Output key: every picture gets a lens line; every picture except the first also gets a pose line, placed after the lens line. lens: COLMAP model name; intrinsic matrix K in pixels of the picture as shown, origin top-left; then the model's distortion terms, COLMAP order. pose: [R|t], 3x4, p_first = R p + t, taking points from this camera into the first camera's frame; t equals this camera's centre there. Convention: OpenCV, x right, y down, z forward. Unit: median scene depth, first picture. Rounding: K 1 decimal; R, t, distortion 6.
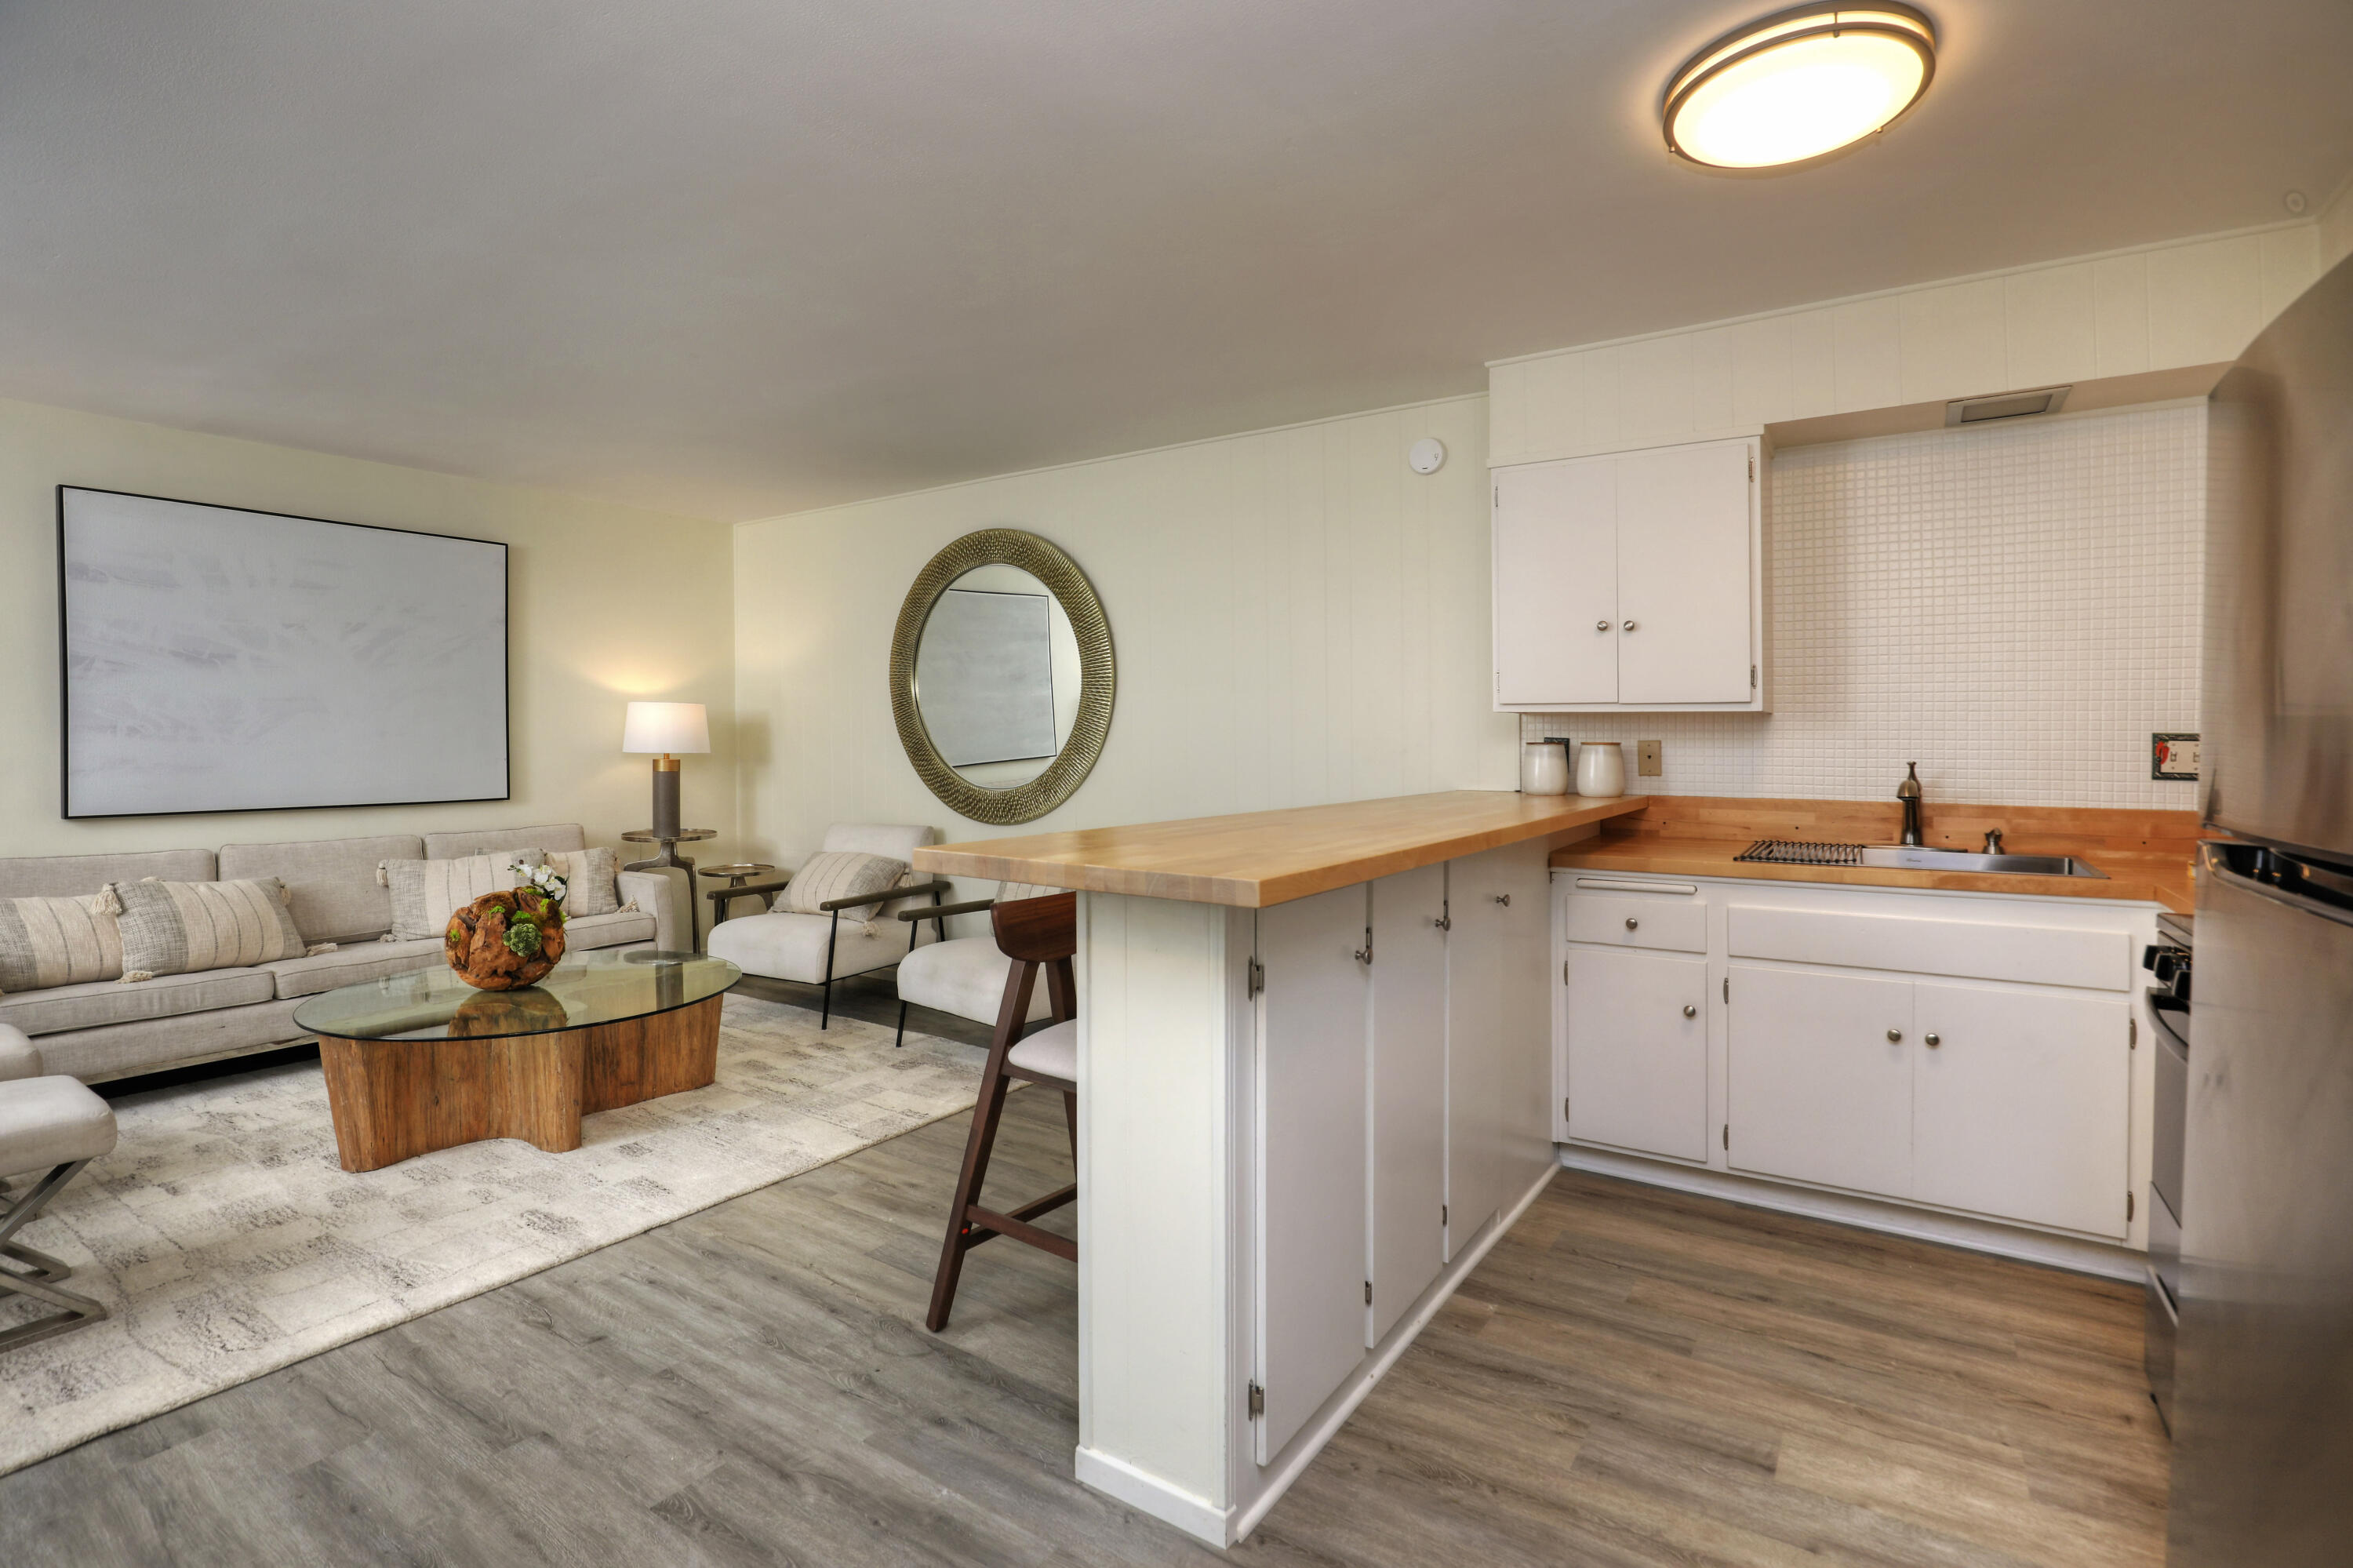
lens RADIAL K [[1089.0, 0, 1221.4], [0, 1089.0, 770.3], [0, 0, 1]] dist [-0.032530, 0.005519]
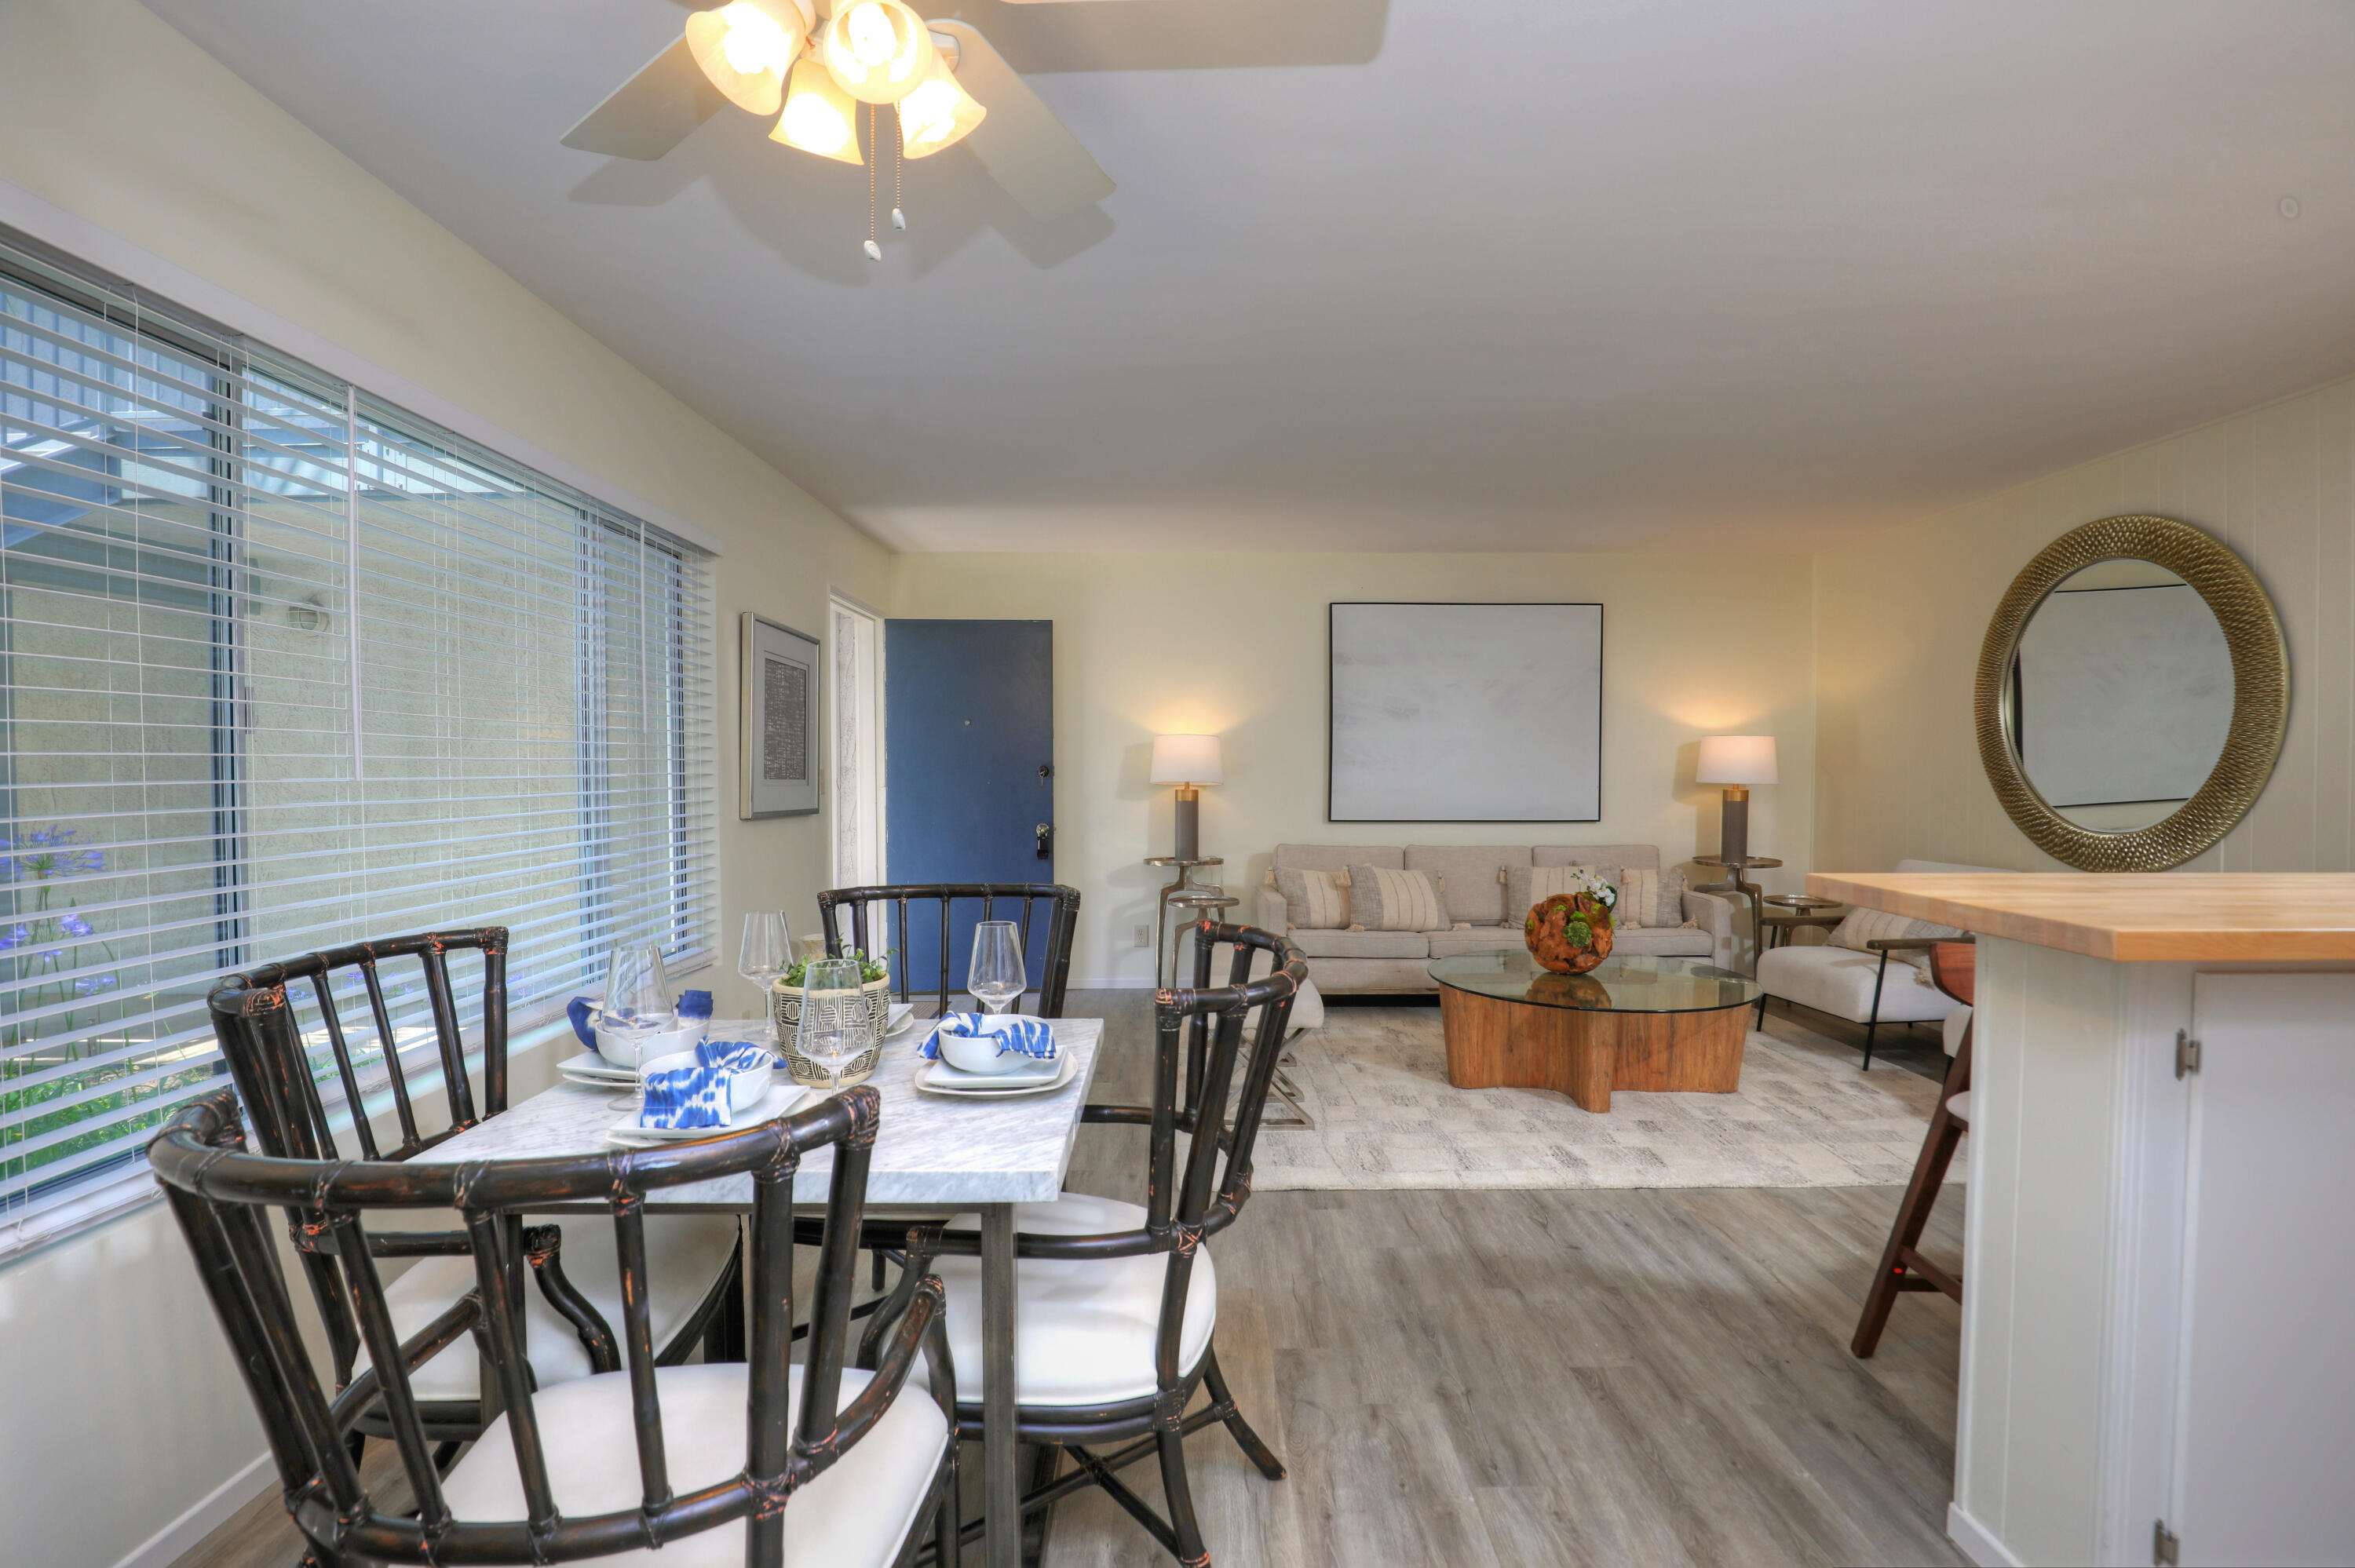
lens RADIAL K [[1099.0, 0, 1177.7], [0, 1099.0, 803.0], [0, 0, 1]] dist [-0.042804, 0.000084]
pose [[0.540759, 0.026228, -0.840769, 0.140897], [-0.024049, 0.999587, 0.015715, -0.000772], [0.840834, 0.011721, 0.541166, -0.057390]]
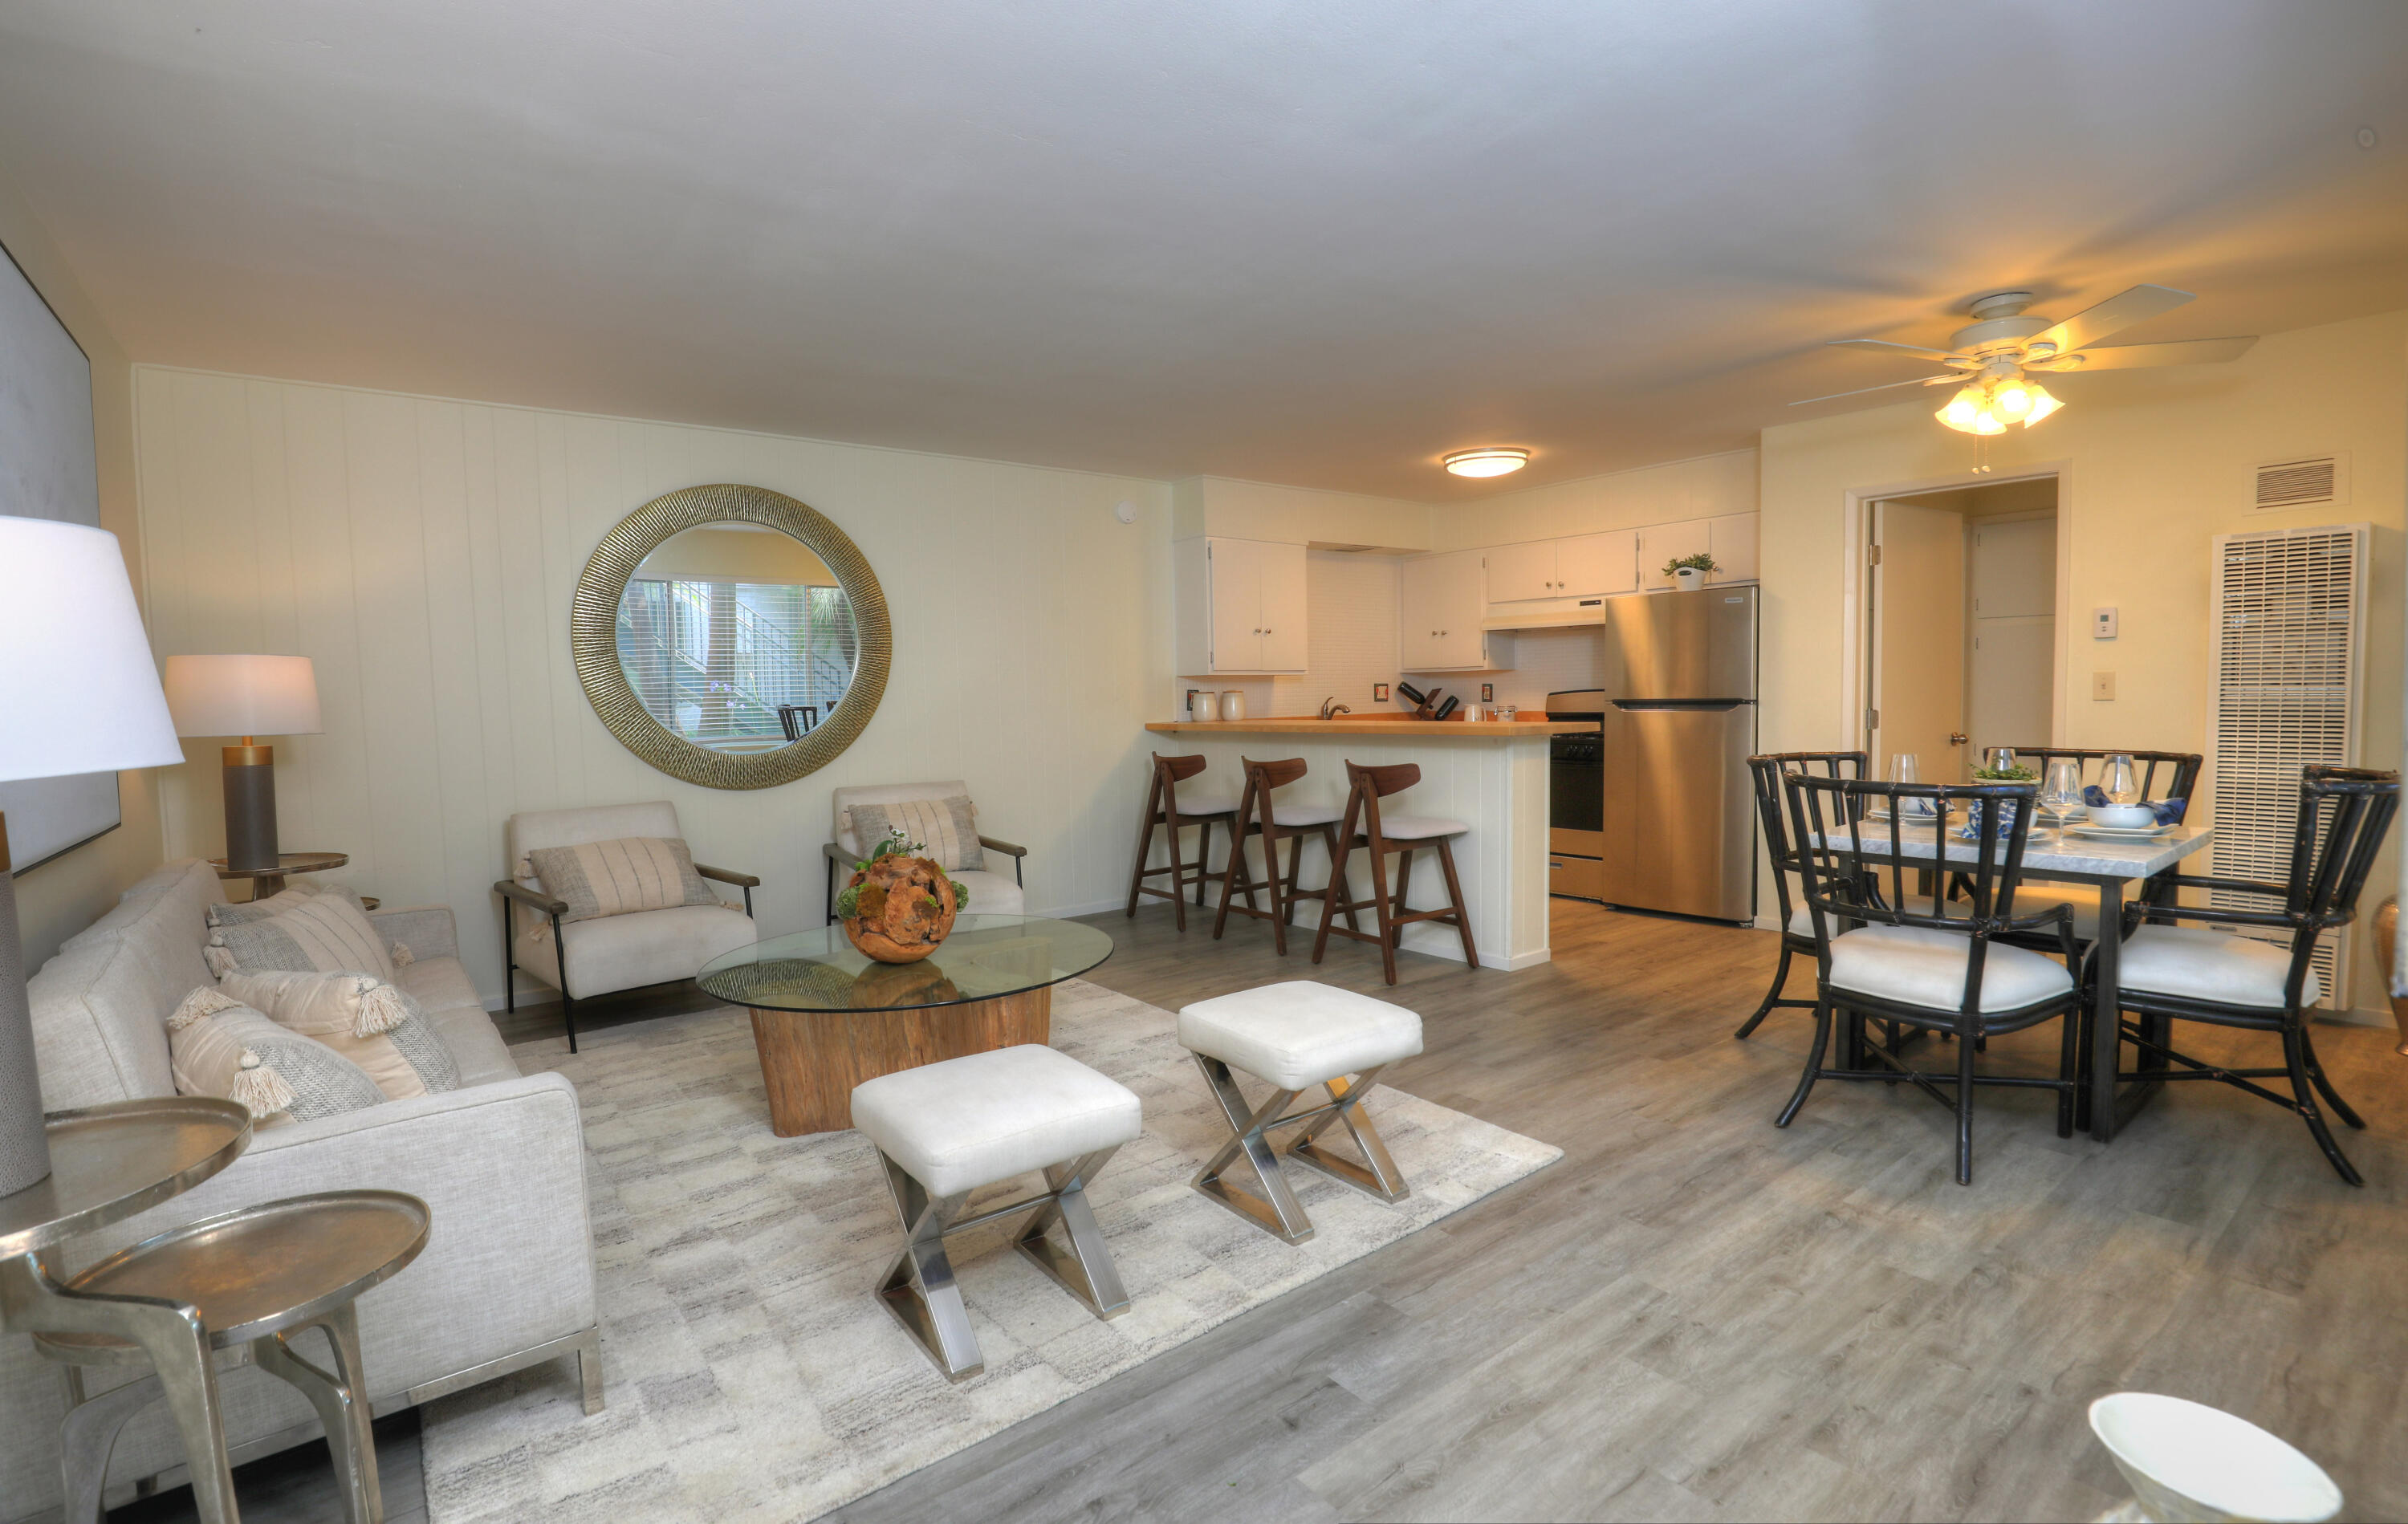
lens RADIAL K [[1090.3, 0, 1192.5], [0, 1090.3, 770.0], [0, 0, 1]] dist [0.000018, -0.000188]
pose [[0.339954, -0.074847, 0.937459, -1.445377], [0.045497, 0.996970, 0.063100, -0.010494], [-0.939341, 0.021201, 0.342329, 0.421551]]
